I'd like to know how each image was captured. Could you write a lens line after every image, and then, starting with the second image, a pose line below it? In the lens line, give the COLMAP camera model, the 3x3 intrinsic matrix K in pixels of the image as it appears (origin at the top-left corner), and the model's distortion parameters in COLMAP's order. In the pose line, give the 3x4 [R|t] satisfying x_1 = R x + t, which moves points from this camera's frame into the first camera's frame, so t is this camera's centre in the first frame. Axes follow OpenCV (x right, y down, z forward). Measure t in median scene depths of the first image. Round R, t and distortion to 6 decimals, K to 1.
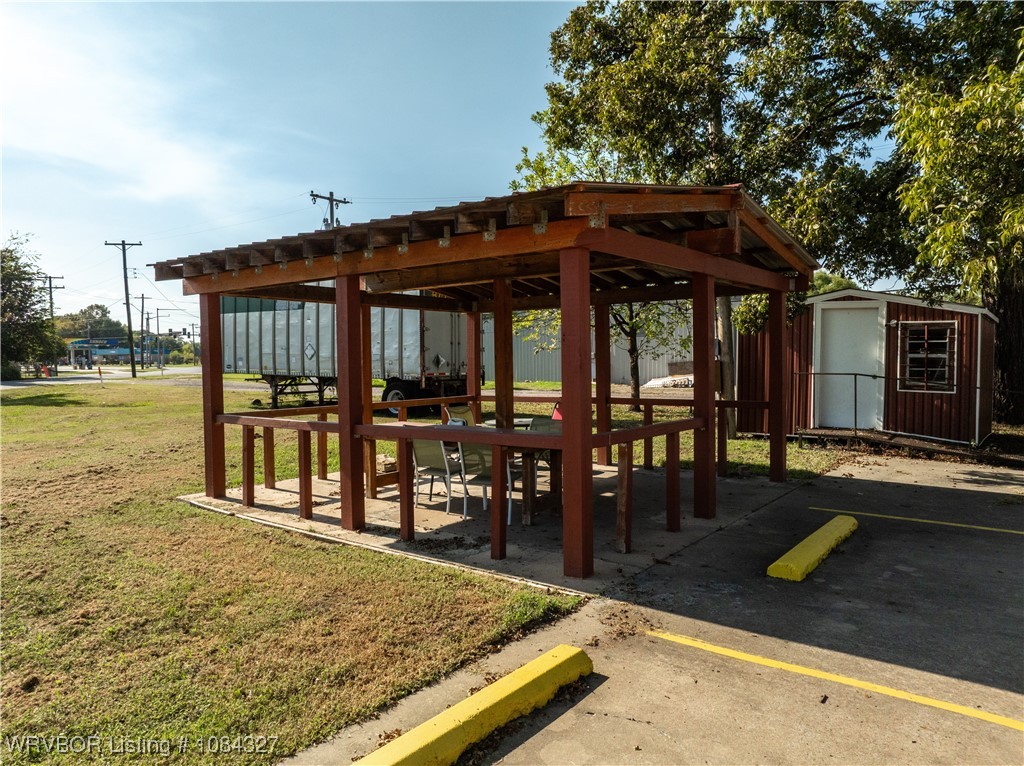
lens RADIAL K [[725.8, 0, 512.0], [0, 725.8, 383.0], [0, 0, 1]] dist [-0.064186, 0.031963]
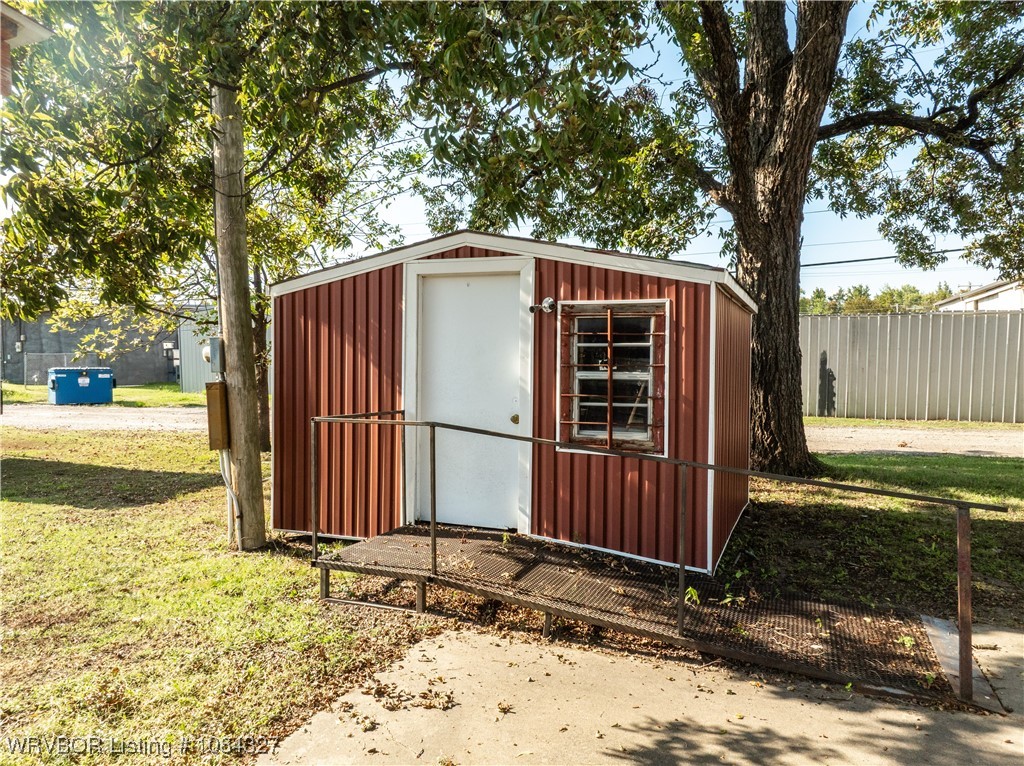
lens RADIAL K [[725.8, 0, 512.0], [0, 725.8, 383.0], [0, 0, 1]] dist [-0.064186, 0.031963]
pose [[0.966361, -0.008551, 0.257047, 0.394607], [0.008241, 0.999963, 0.002286, -0.034512], [-0.257058, -0.000091, 0.966396, 0.557952]]
